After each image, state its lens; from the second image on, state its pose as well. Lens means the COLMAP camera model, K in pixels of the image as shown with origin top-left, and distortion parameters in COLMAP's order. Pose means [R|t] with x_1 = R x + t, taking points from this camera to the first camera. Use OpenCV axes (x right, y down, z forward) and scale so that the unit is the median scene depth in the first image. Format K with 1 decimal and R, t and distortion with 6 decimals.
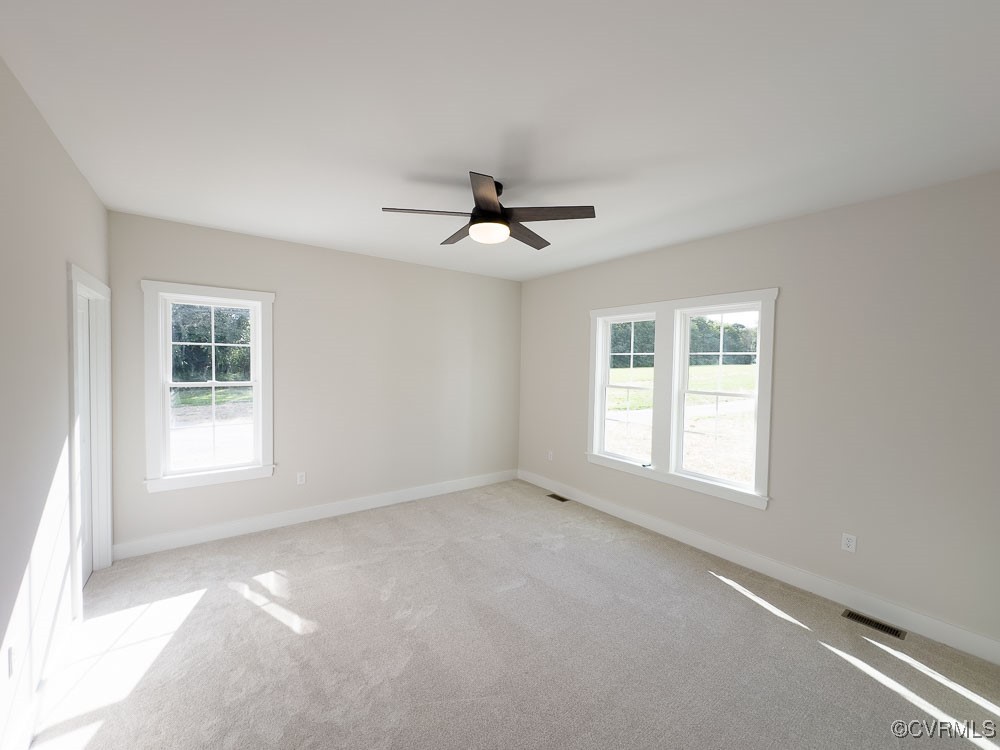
lens RADIAL K [[403.9, 0, 500.0], [0, 403.9, 375.0], [0, 0, 1]] dist [-0.000765, -0.000099]
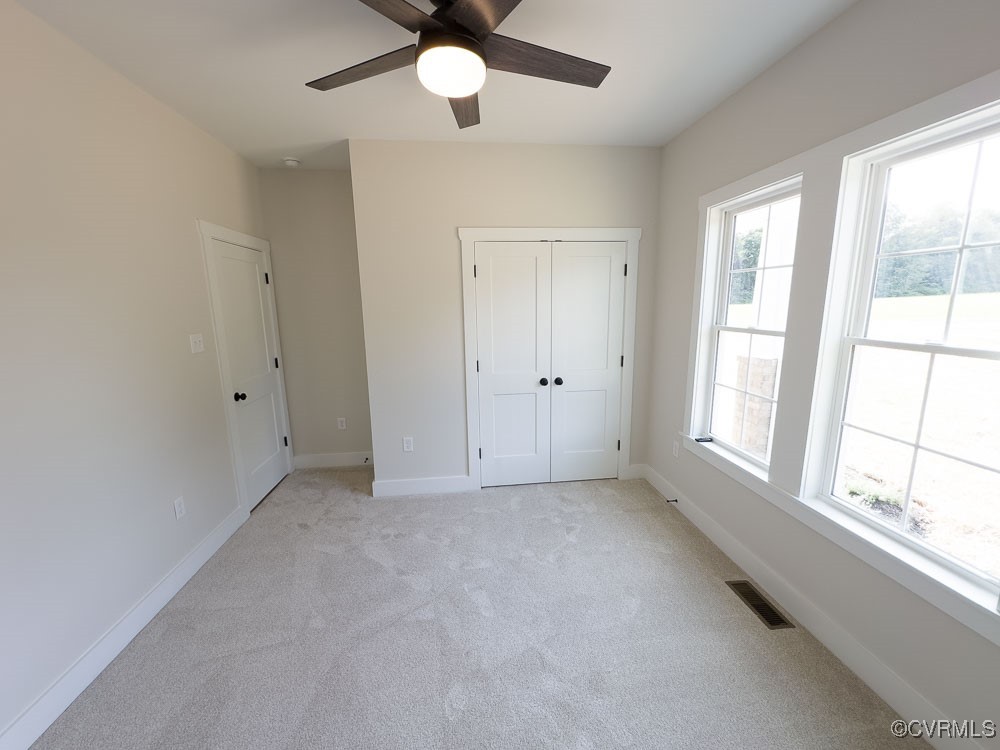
lens RADIAL K [[403.9, 0, 500.0], [0, 403.9, 375.0], [0, 0, 1]] dist [-0.000765, -0.000099]
pose [[0.882224, 0.059244, -0.467087, 0.277446], [0.008186, 0.989972, 0.141026, 0.009779], [0.470758, -0.128241, 0.872892, 0.352938]]
